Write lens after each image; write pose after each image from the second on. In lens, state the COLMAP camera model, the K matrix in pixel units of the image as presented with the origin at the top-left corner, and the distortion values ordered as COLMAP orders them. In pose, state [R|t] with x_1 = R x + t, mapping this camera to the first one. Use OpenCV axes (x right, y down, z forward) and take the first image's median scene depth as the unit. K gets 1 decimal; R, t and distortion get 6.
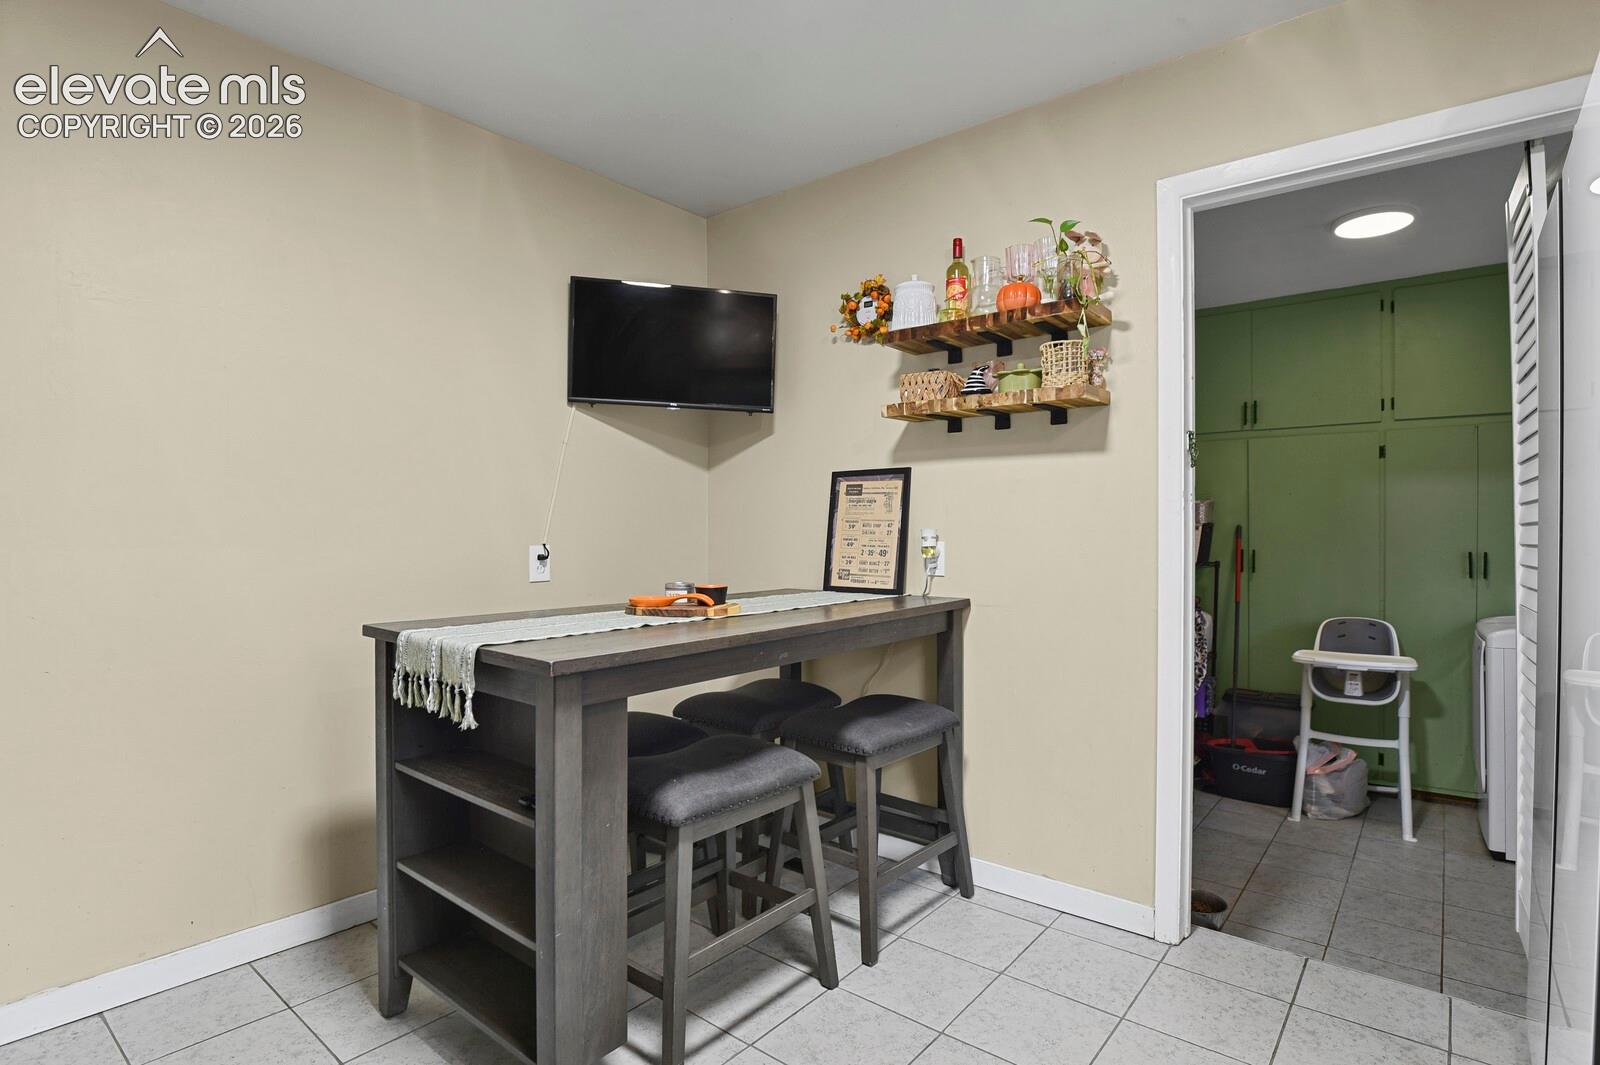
lens RADIAL K [[788.1, 0, 800.0], [0, 788.1, 532.5], [0, 0, 1]] dist [-0.024254, -0.001772]
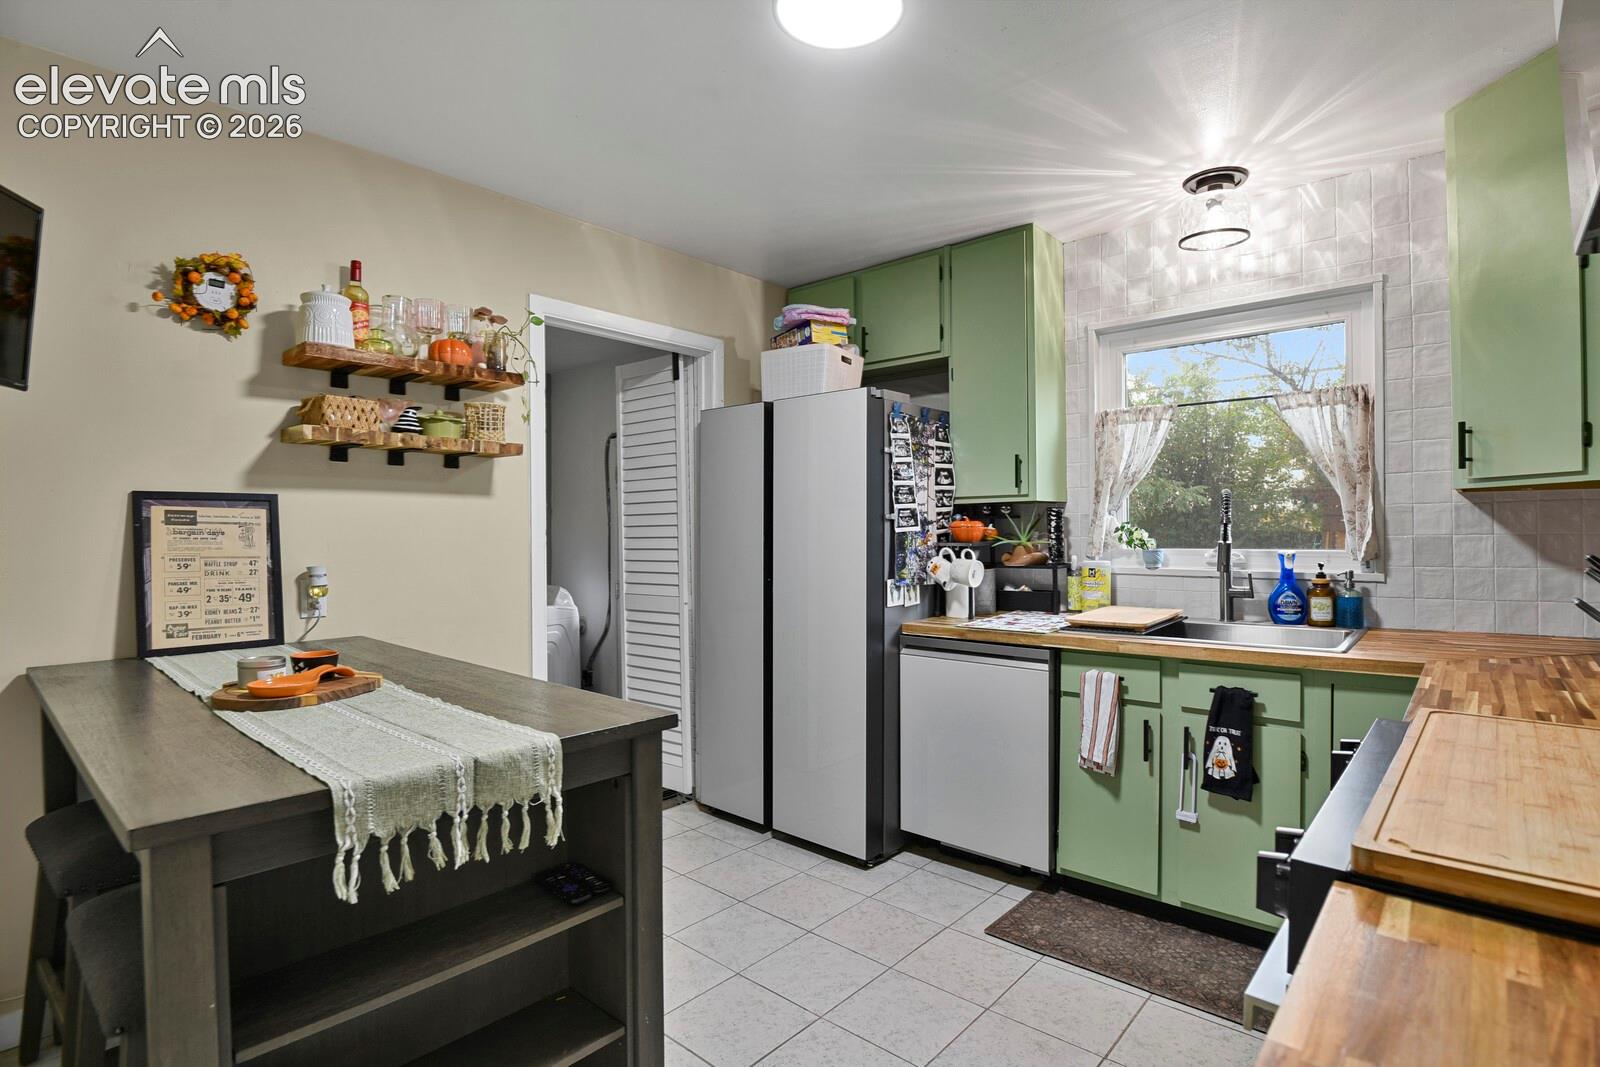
lens RADIAL K [[788.1, 0, 800.0], [0, 788.1, 533.5], [0, 0, 1]] dist [-0.024254, -0.001772]
pose [[0.049379, -0.004096, 0.998772, -0.666899], [0.009748, 0.999946, 0.003619, -0.037147], [-0.998733, 0.009558, 0.049416, 0.384018]]
